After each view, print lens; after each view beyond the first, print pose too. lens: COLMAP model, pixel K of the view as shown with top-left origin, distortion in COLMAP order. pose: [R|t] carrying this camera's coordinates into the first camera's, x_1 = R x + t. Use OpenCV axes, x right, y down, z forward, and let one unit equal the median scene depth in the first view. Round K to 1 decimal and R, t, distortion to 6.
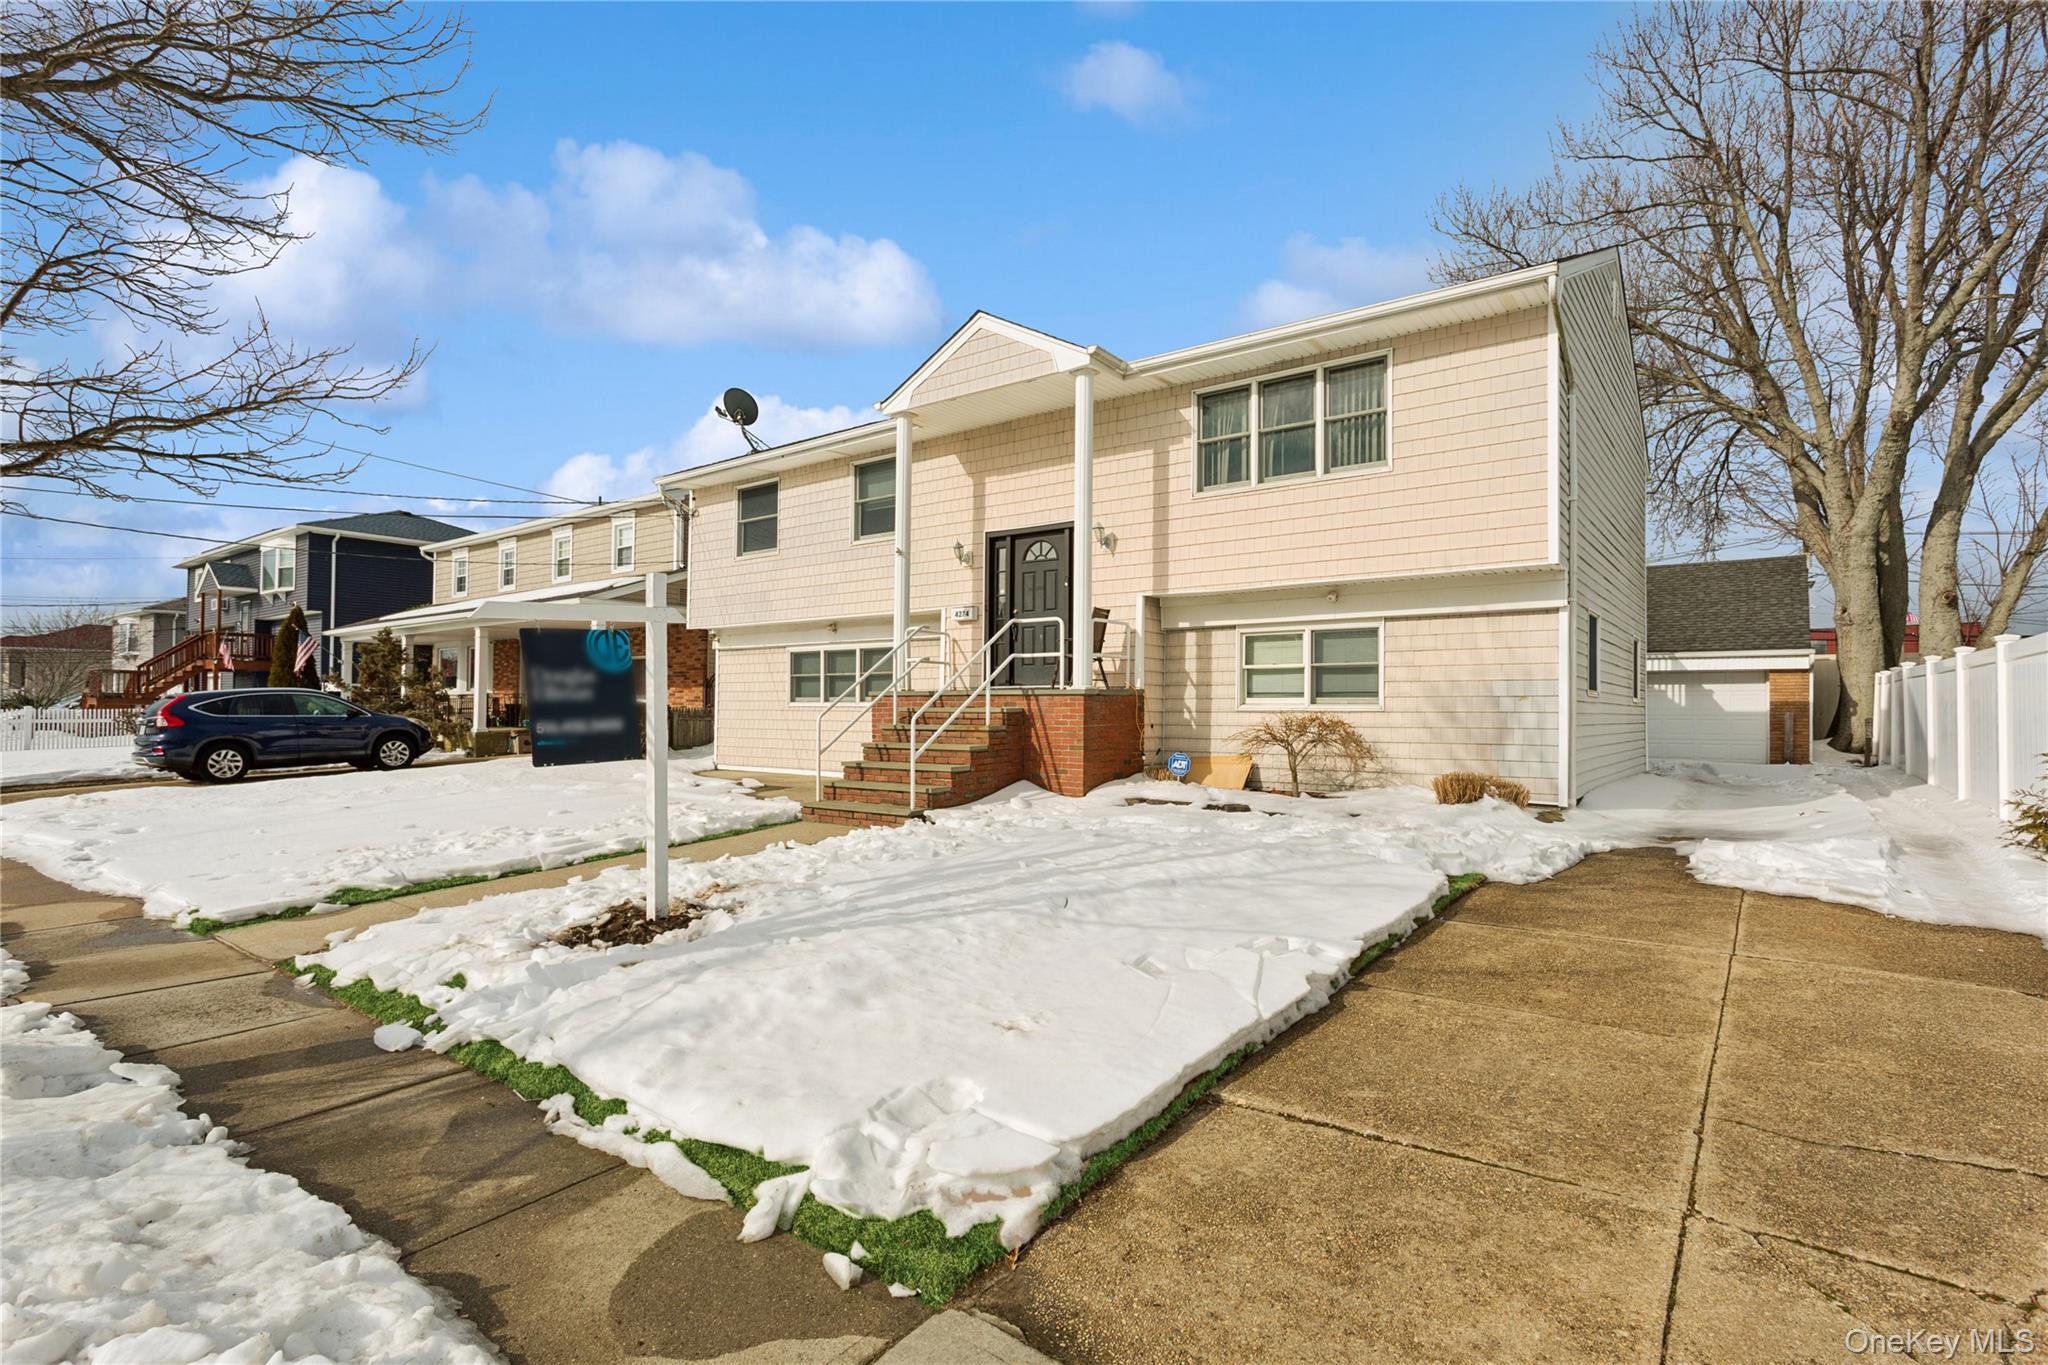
lens RADIAL K [[993.9, 0, 1024.0], [0, 993.9, 682.5], [0, 0, 1]] dist [-0.000448, -0.000055]
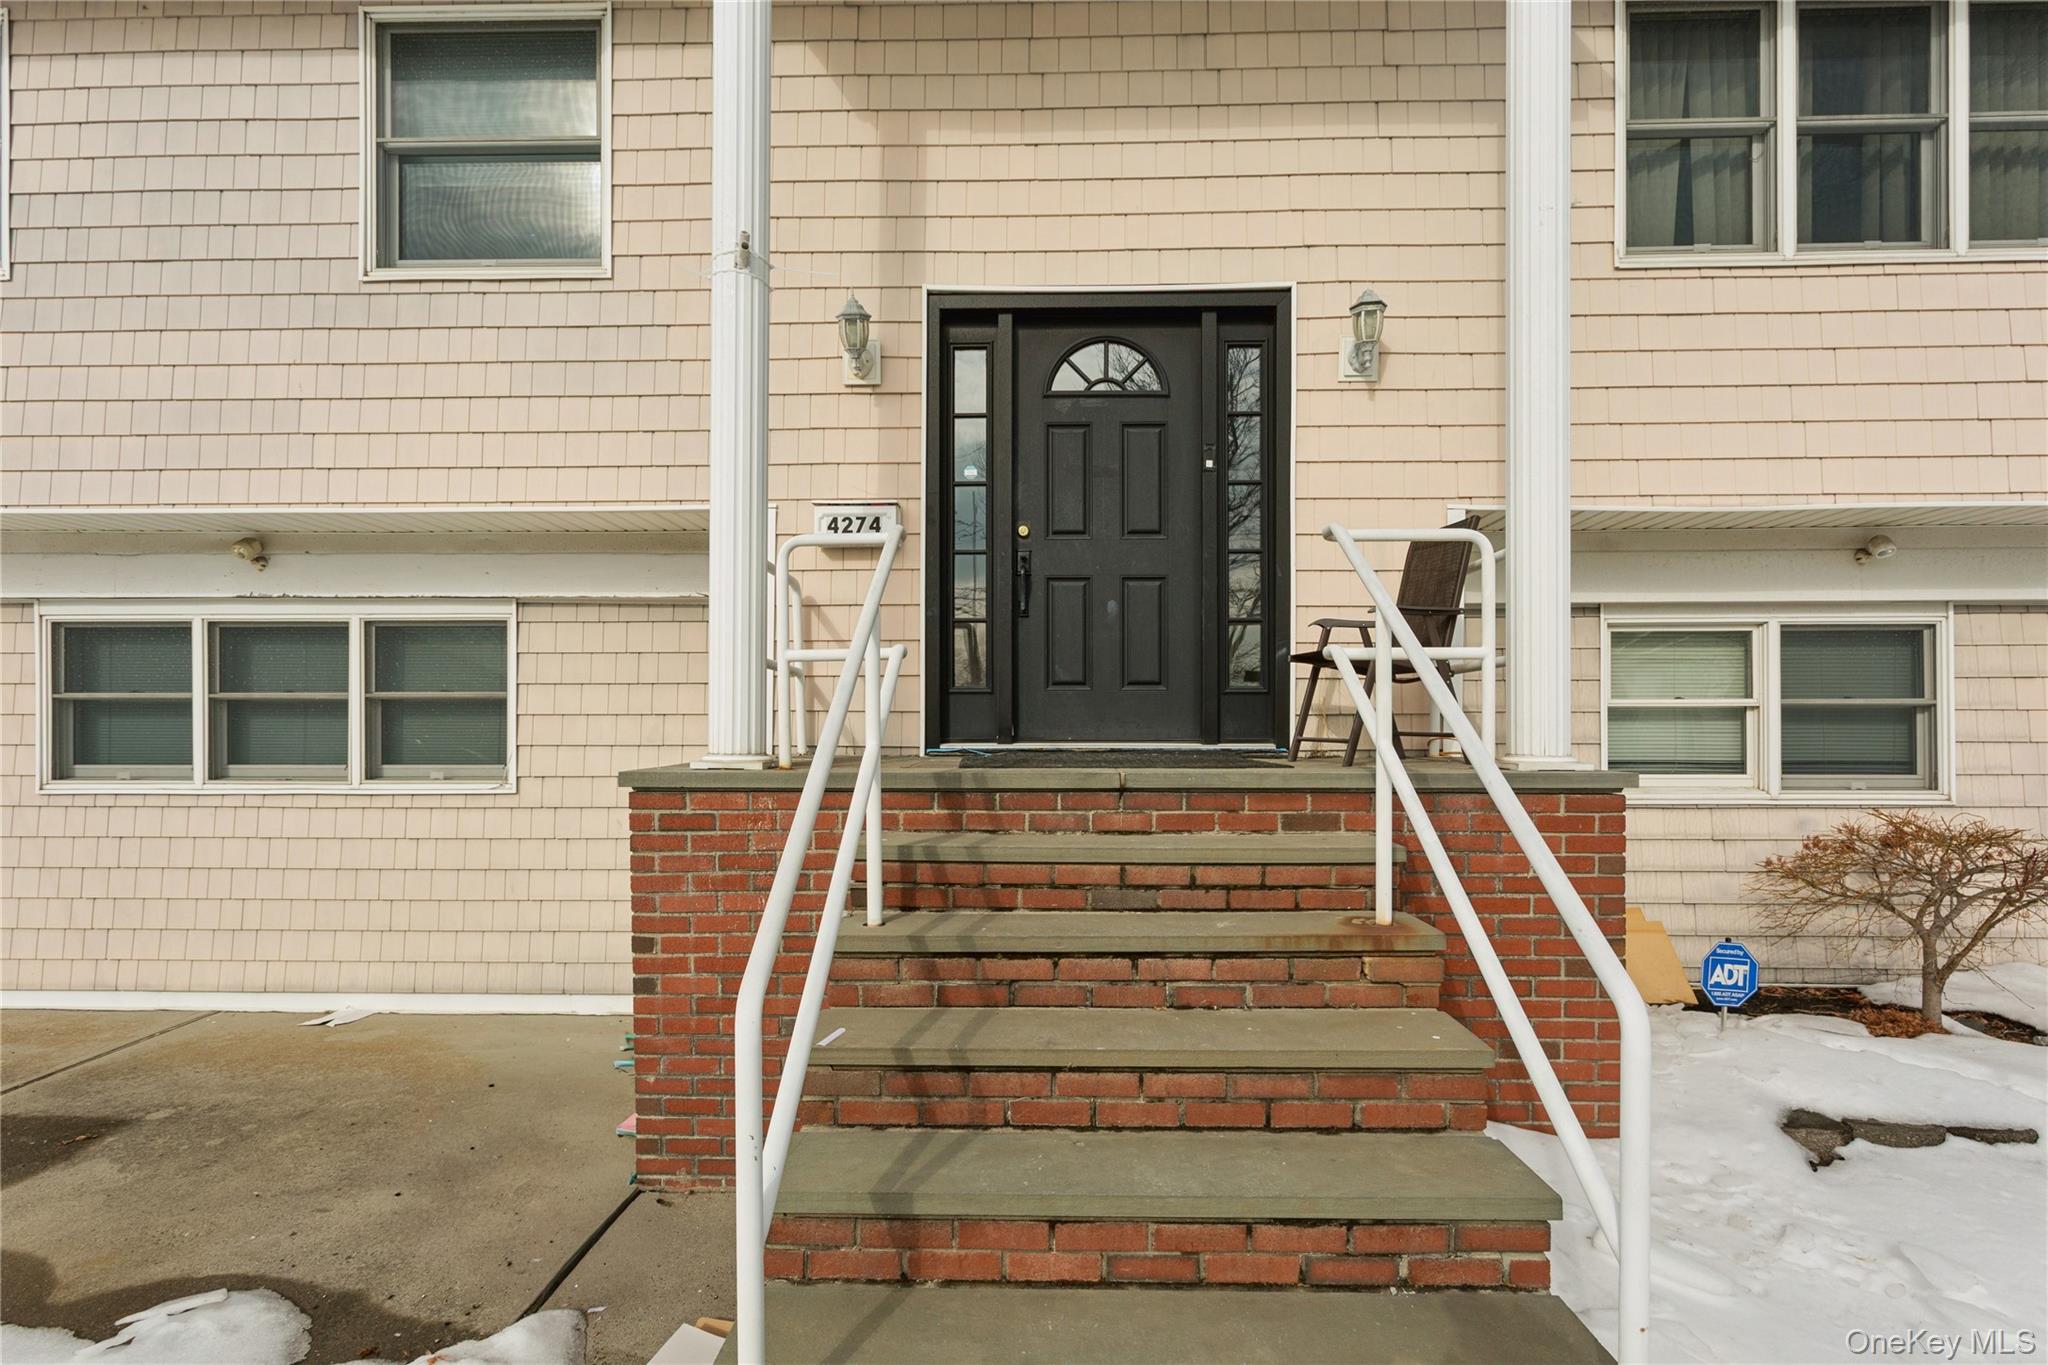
lens RADIAL K [[1016.1, 0, 1022.6], [0, 1016.1, 734.1], [0, 0, 1]] dist [-0.000721, 0.000069]
pose [[0.812272, -0.001032, 0.583277, -0.215838], [-0.012867, 0.999723, 0.019688, -0.006759], [-0.583136, -0.023497, 0.812034, 0.697603]]
